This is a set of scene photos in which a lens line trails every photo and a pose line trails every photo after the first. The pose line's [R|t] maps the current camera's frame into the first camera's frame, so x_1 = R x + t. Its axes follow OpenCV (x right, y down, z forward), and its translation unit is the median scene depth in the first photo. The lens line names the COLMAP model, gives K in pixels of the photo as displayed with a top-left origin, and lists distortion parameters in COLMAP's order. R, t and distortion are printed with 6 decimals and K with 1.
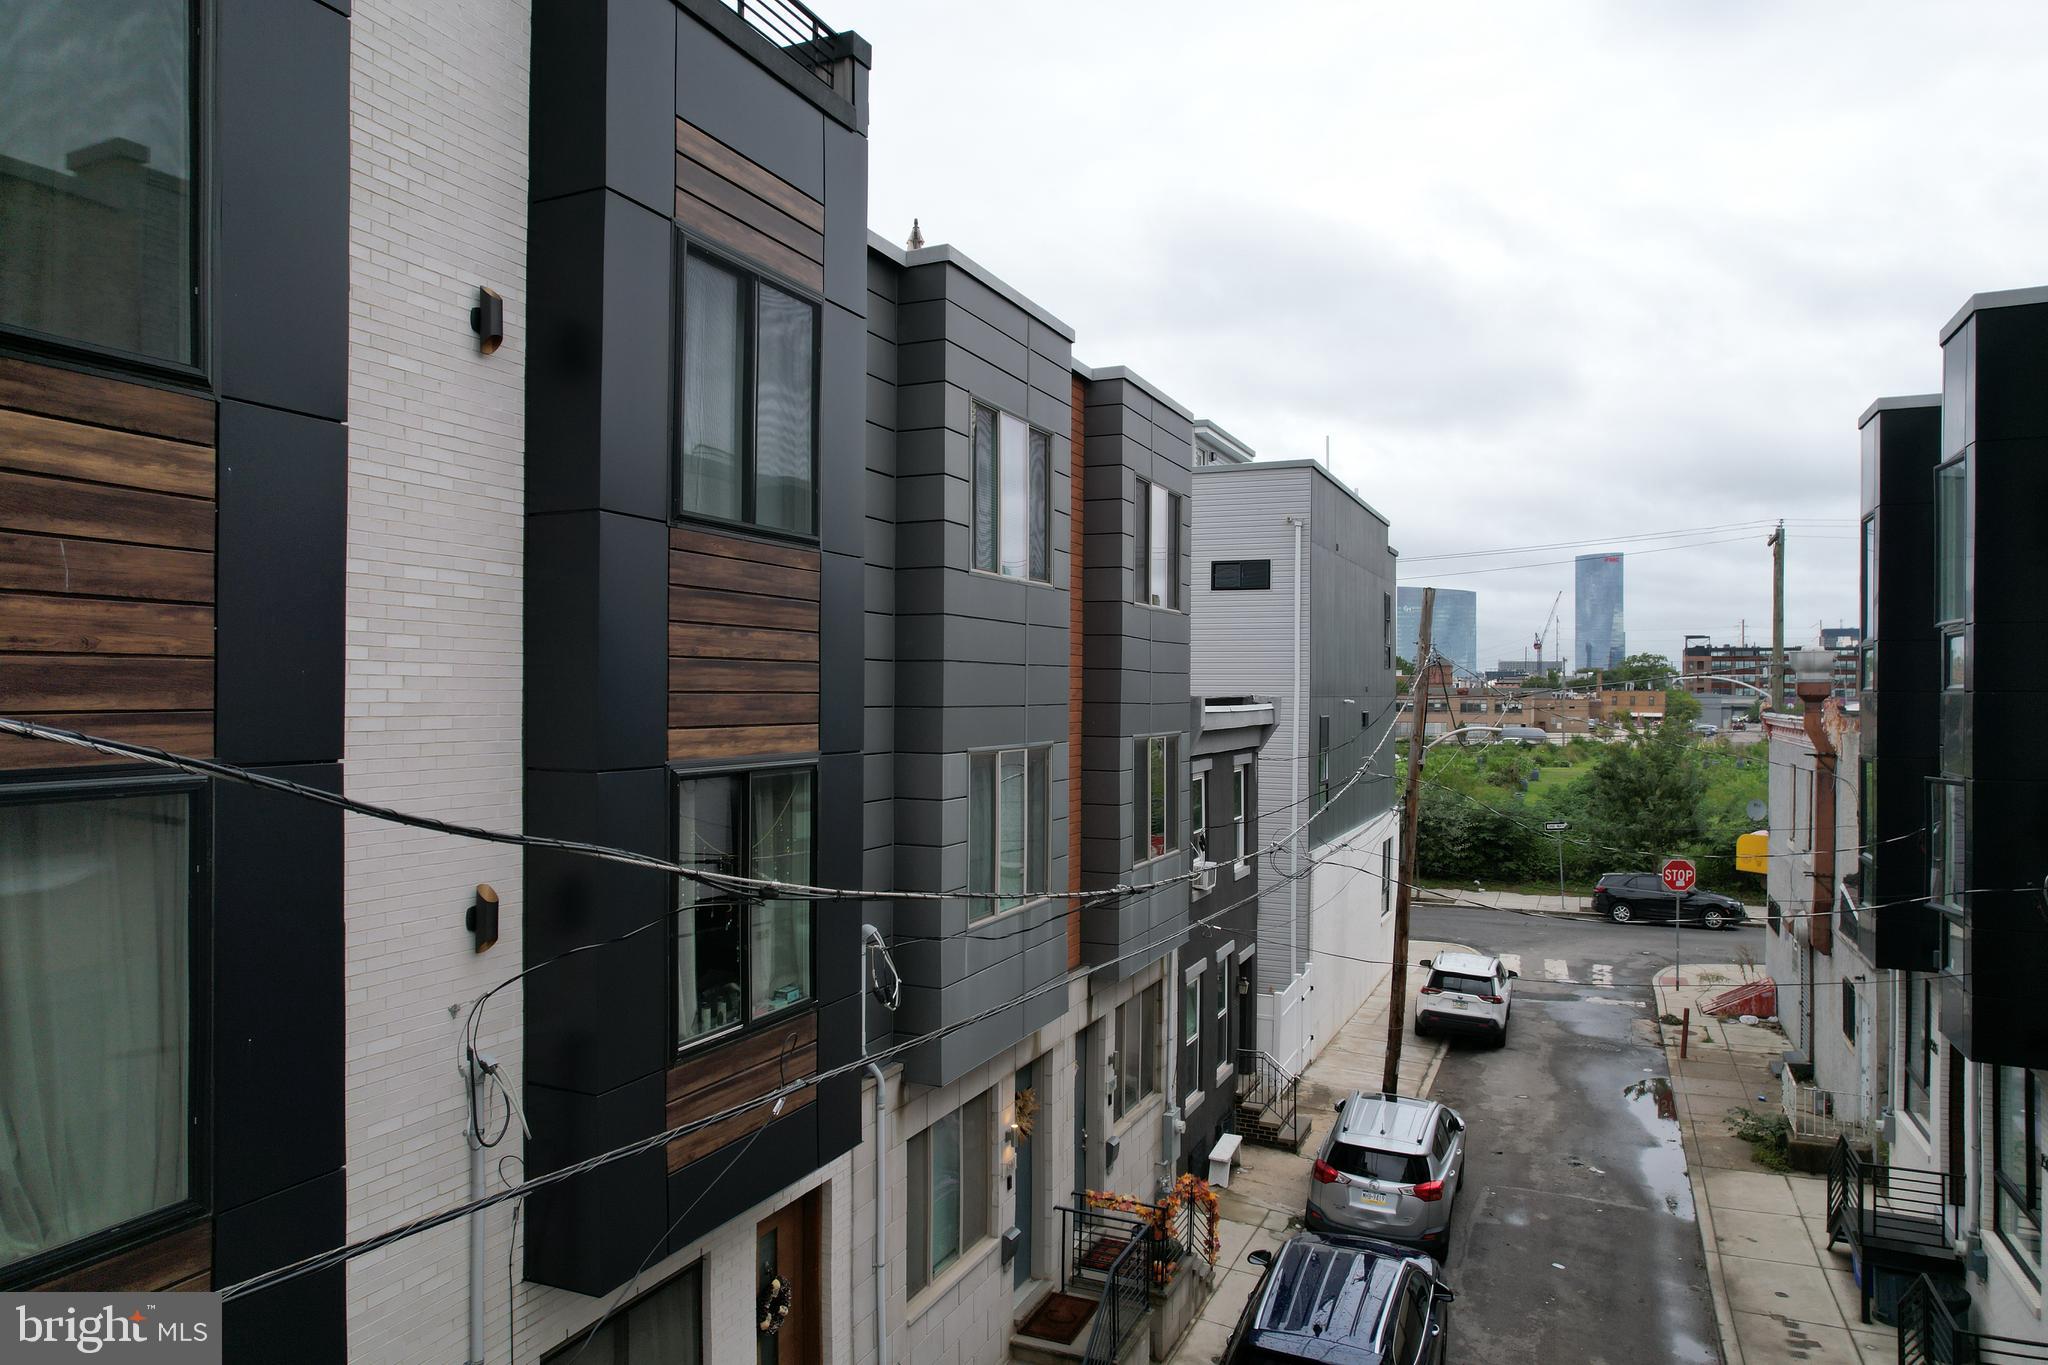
lens RADIAL K [[1300.4, 0, 1026.8], [0, 1300.4, 691.7], [0, 0, 1]] dist [-0.079592, 0.070864]
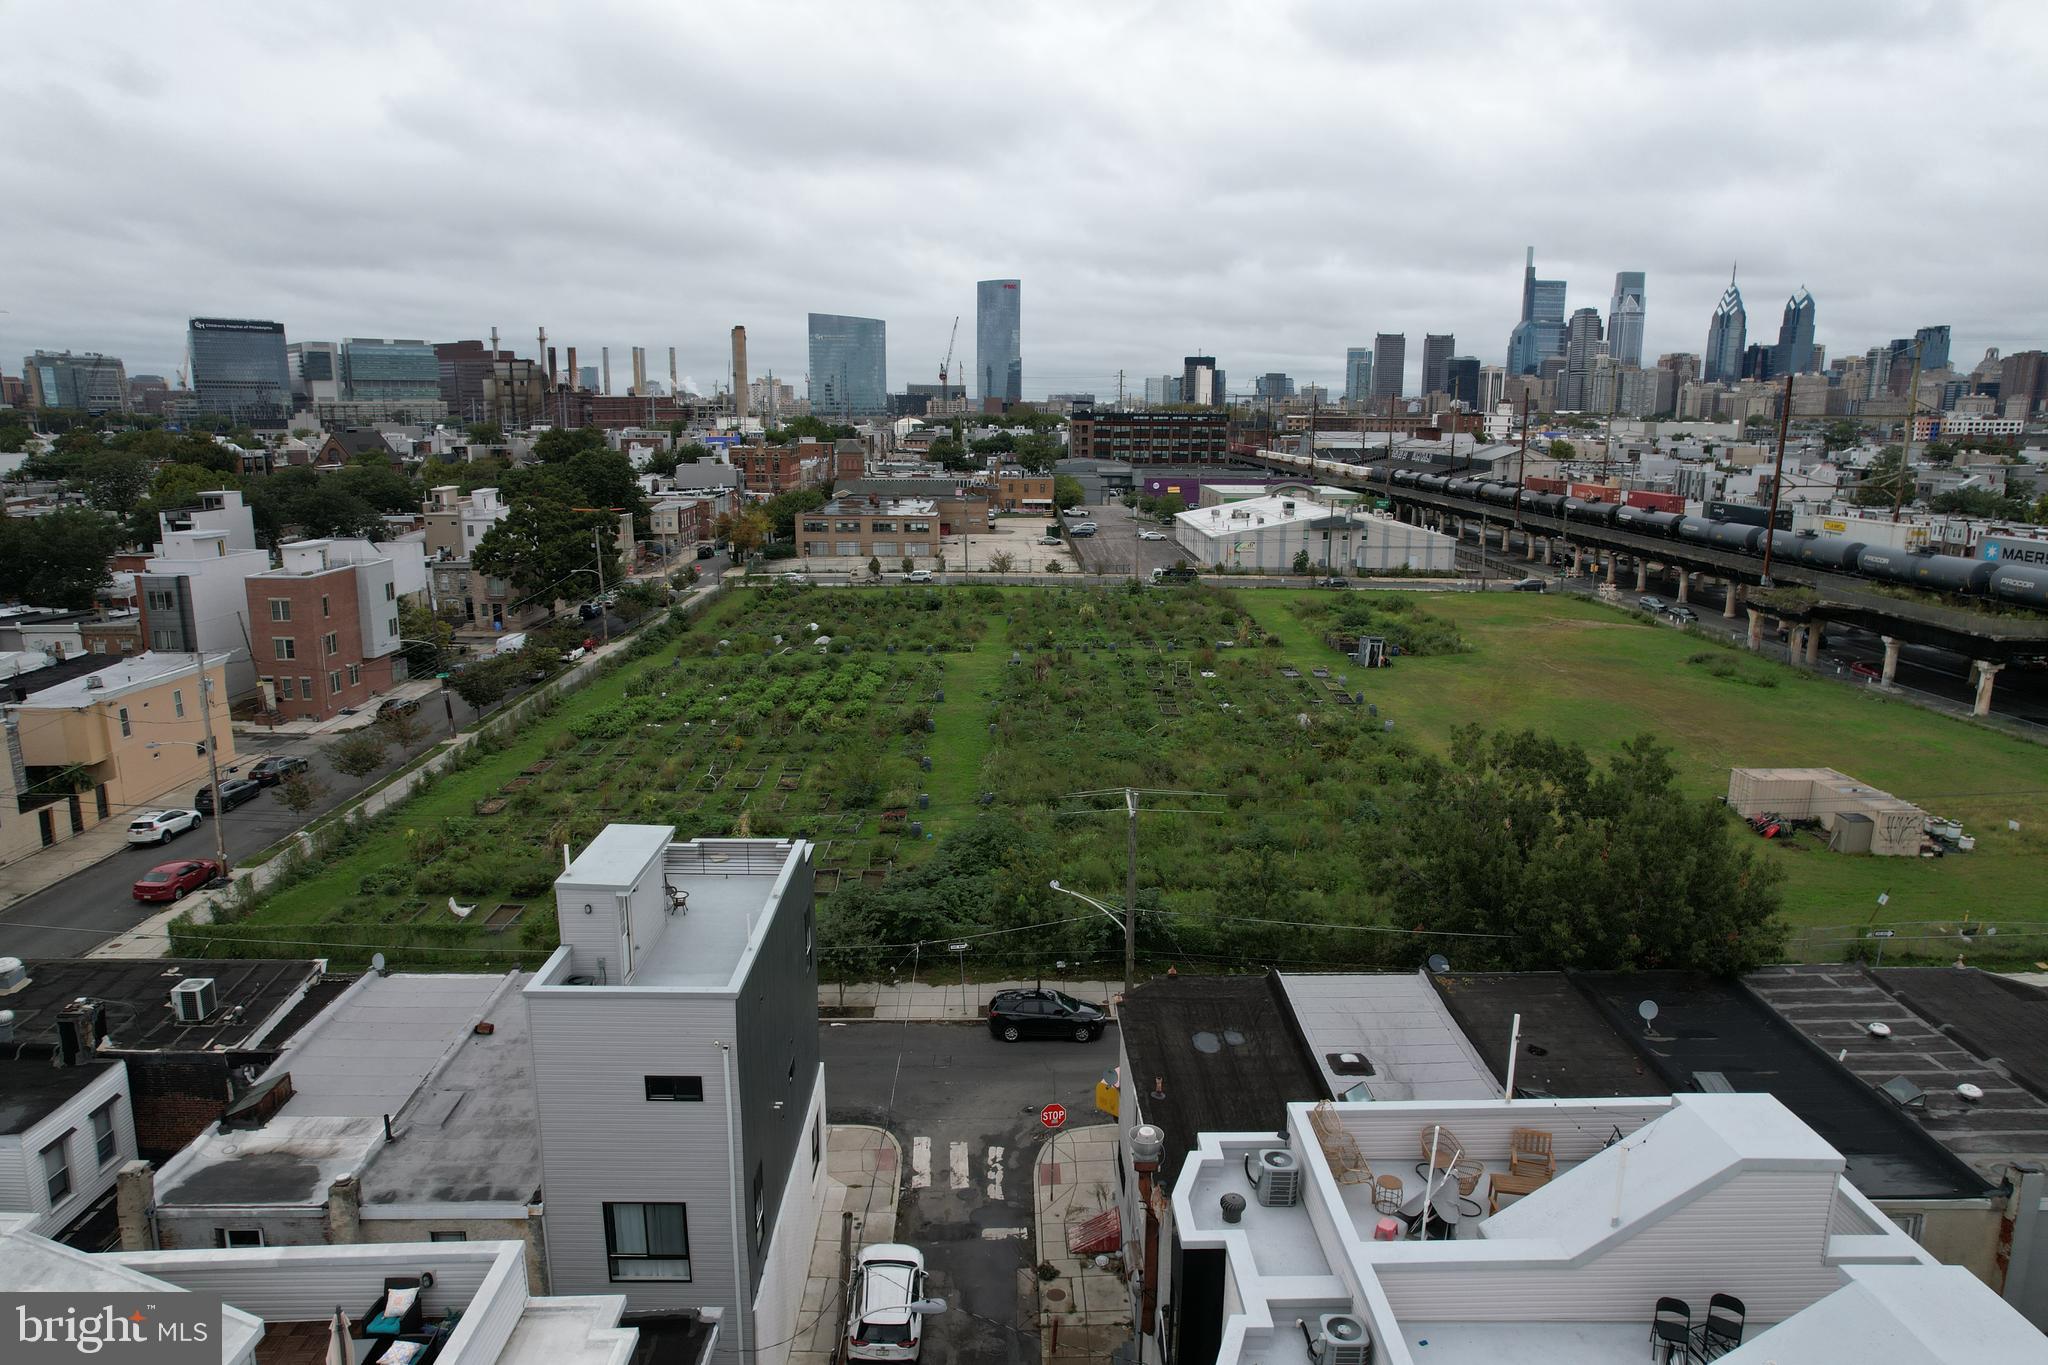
lens RADIAL K [[1300.4, 0, 1026.8], [0, 1300.4, 691.7], [0, 0, 1]] dist [-0.079592, 0.070864]
pose [[0.904526, -0.090343, 0.416738, 0.016871], [-0.001654, 0.976548, 0.215292, -0.619056], [-0.426415, -0.195426, 0.883164, 0.010601]]
